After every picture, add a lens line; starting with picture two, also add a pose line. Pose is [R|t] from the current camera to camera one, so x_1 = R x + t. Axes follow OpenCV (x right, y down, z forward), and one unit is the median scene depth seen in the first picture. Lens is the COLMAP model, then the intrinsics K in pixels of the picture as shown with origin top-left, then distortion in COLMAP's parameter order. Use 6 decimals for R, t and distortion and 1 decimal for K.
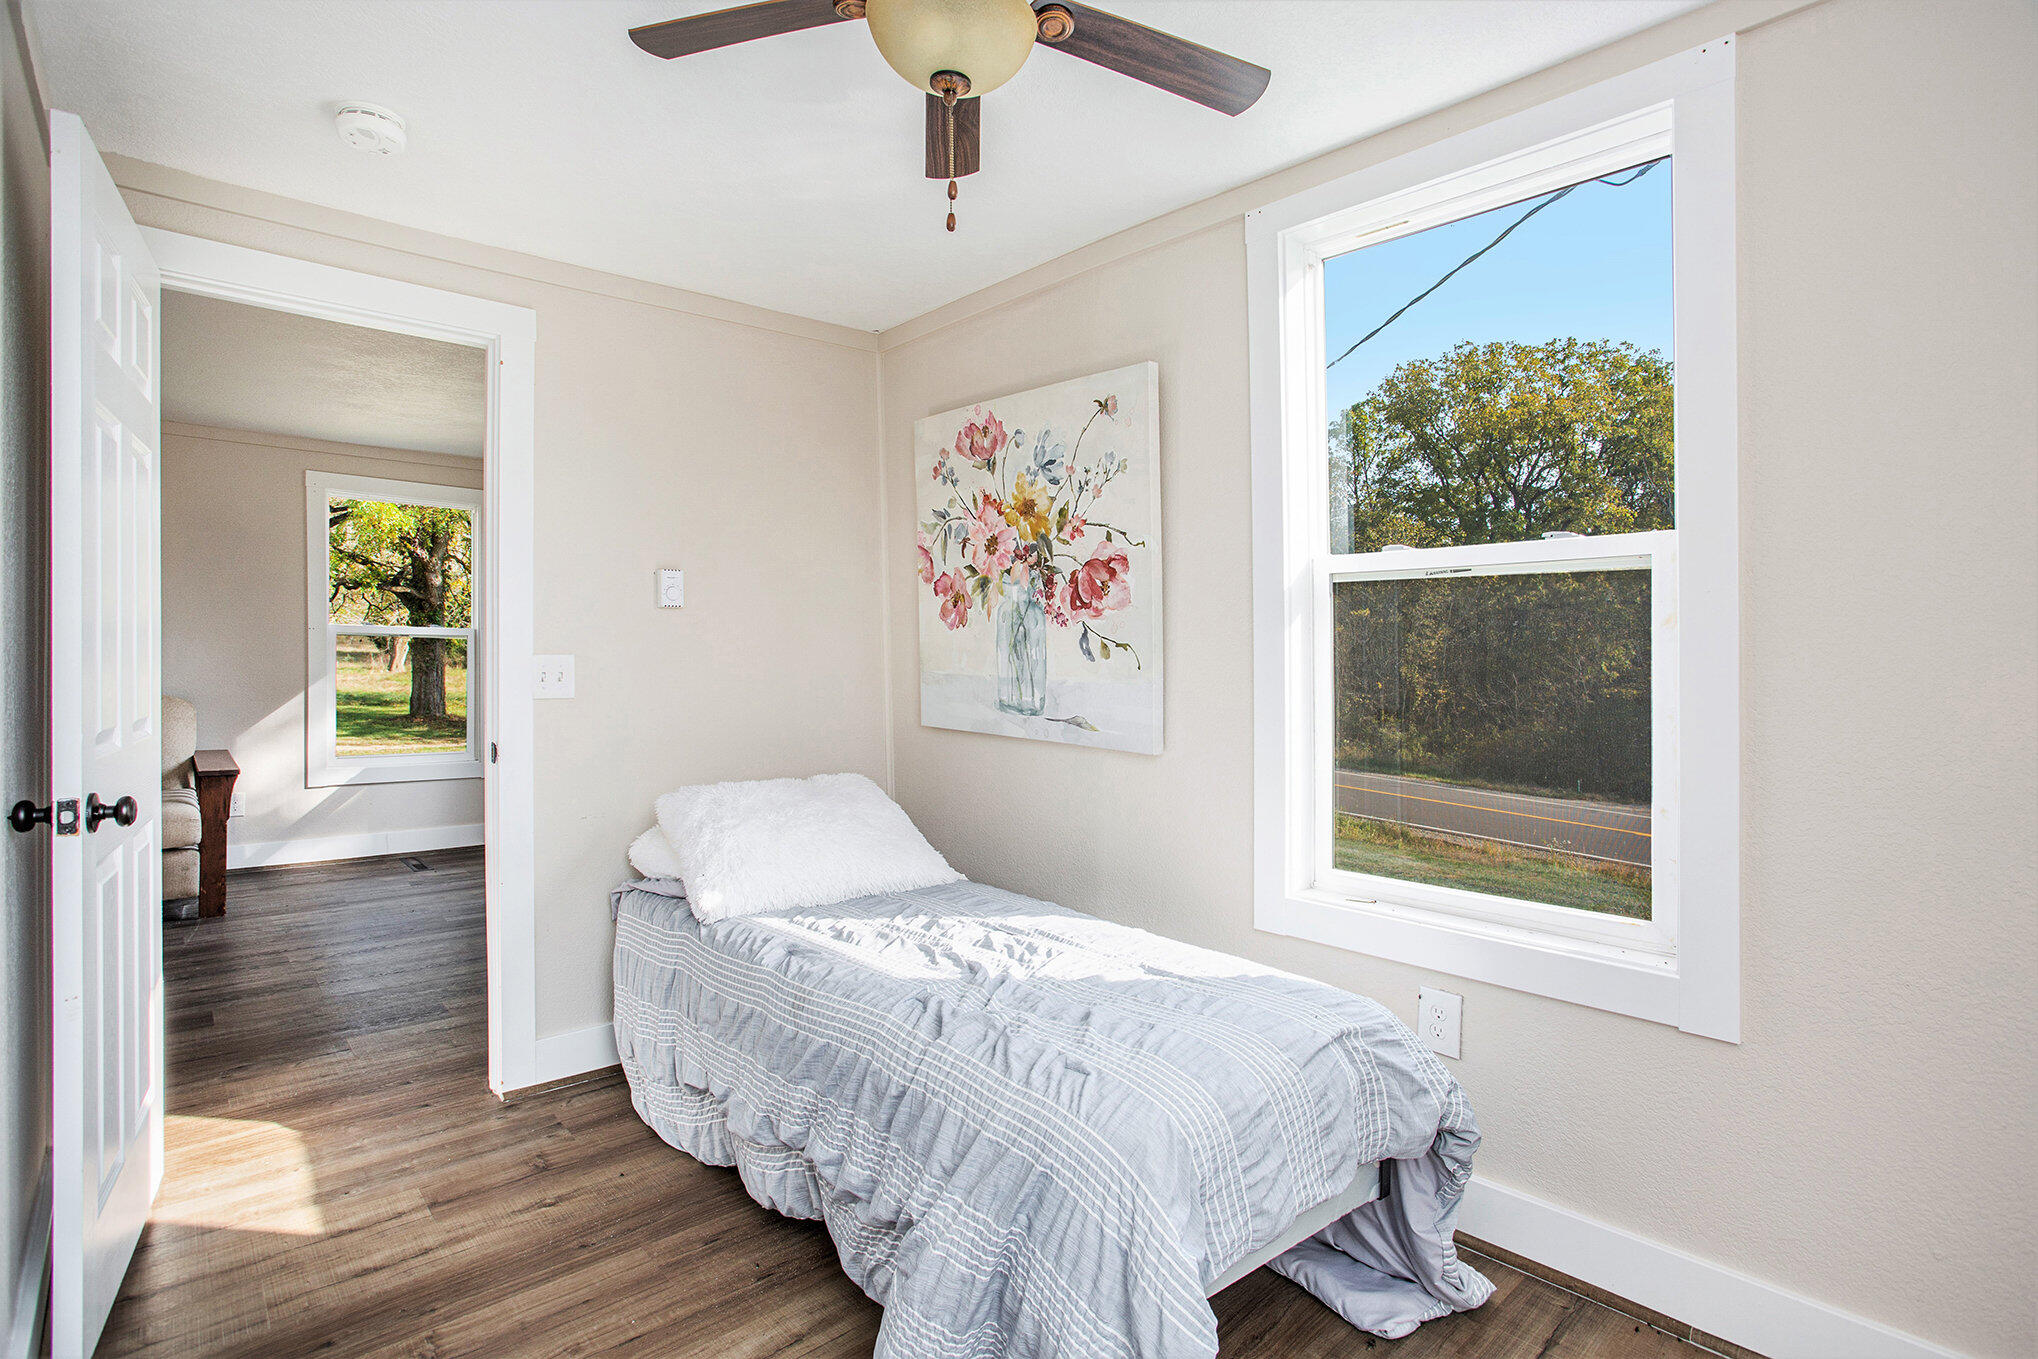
lens RADIAL K [[998.2, 0, 1008.9], [0, 998.2, 660.9], [0, 0, 1]] dist [-0.055616, 0.020114]
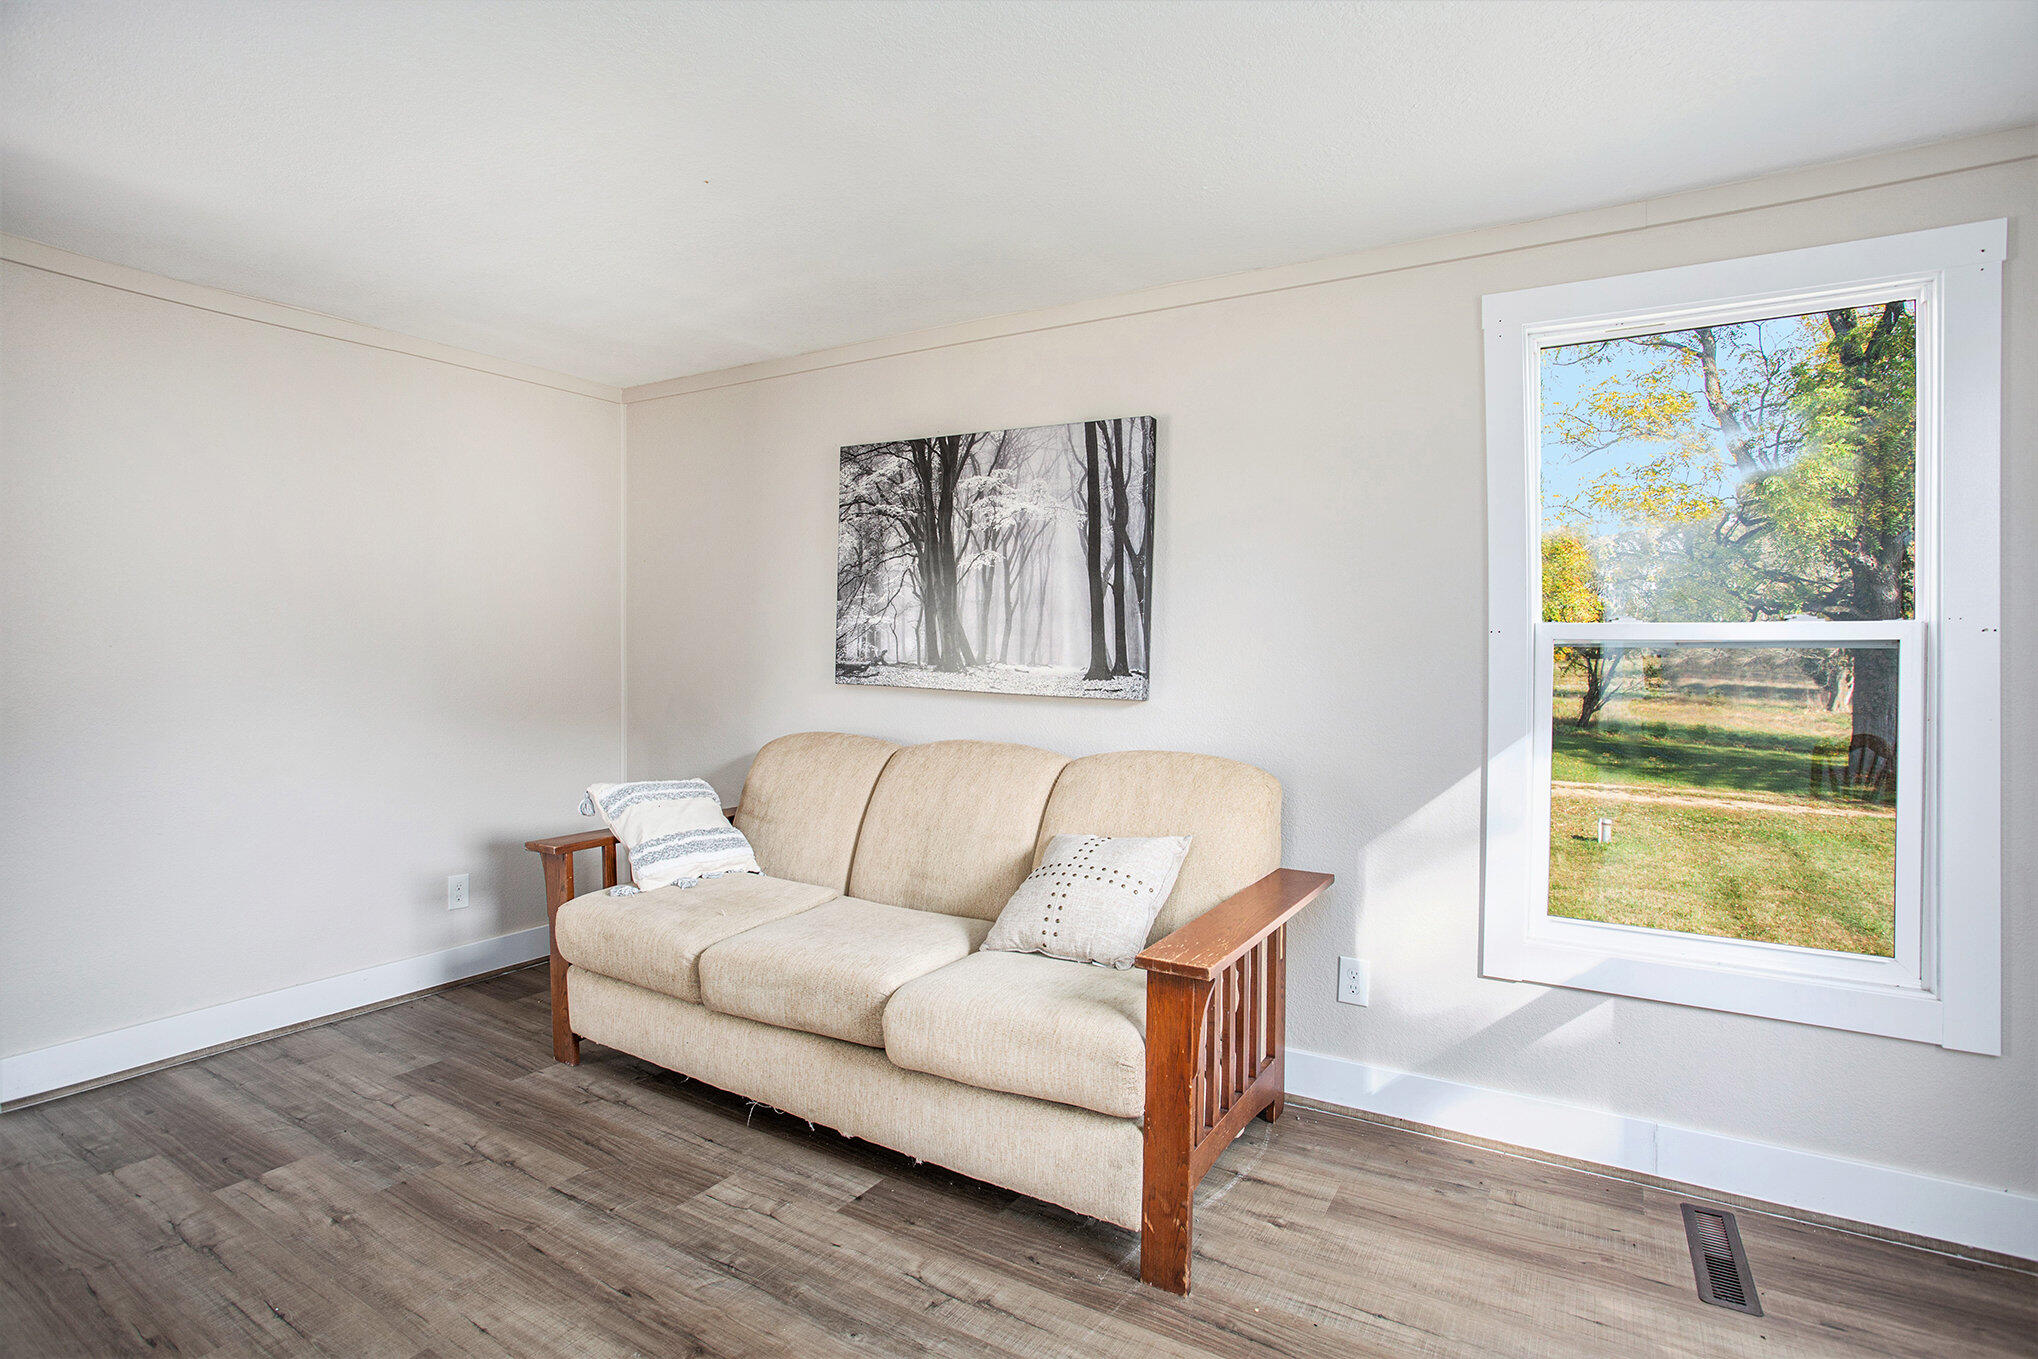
lens RADIAL K [[998.2, 0, 984.1], [0, 998.2, 688.8], [0, 0, 1]] dist [-0.055616, 0.020114]
pose [[0.281185, 0.001814, -0.959652, -0.062463], [-0.010577, 0.999943, -0.001209, -0.000501], [0.959595, 0.010490, 0.281188, 0.116627]]
